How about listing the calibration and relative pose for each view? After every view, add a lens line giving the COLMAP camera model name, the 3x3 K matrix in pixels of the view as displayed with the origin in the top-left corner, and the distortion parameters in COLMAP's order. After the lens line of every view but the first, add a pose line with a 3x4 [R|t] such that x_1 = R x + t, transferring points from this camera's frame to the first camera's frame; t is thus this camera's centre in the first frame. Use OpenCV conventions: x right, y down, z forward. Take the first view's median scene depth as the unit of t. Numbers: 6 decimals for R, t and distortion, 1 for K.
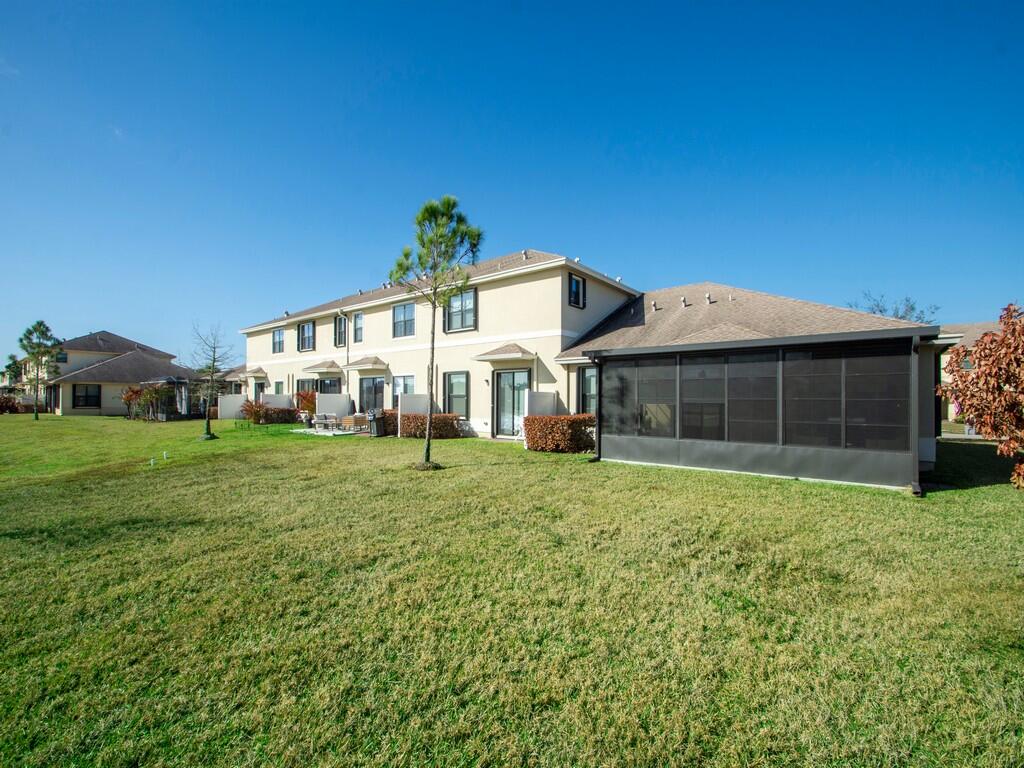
lens RADIAL K [[453.9, 0, 503.3], [0, 453.9, 397.9], [0, 0, 1]] dist [-0.002141, -0.000615]
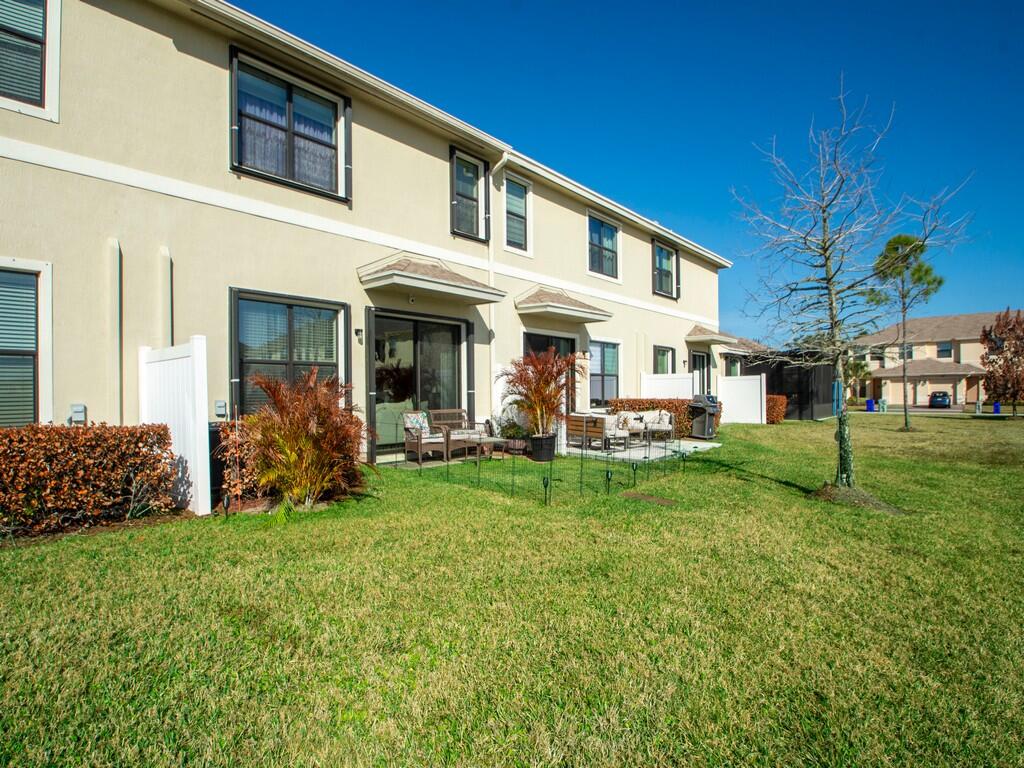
lens RADIAL K [[534.0, 0, 494.5], [0, 534.0, 380.2], [0, 0, 1]] dist [0.004717, 0.000844]
pose [[0.058072, 0.013107, 0.998226, -0.848556], [-0.002069, 0.999913, -0.013009, 0.010193], [-0.998310, -0.001310, 0.058094, 1.020158]]
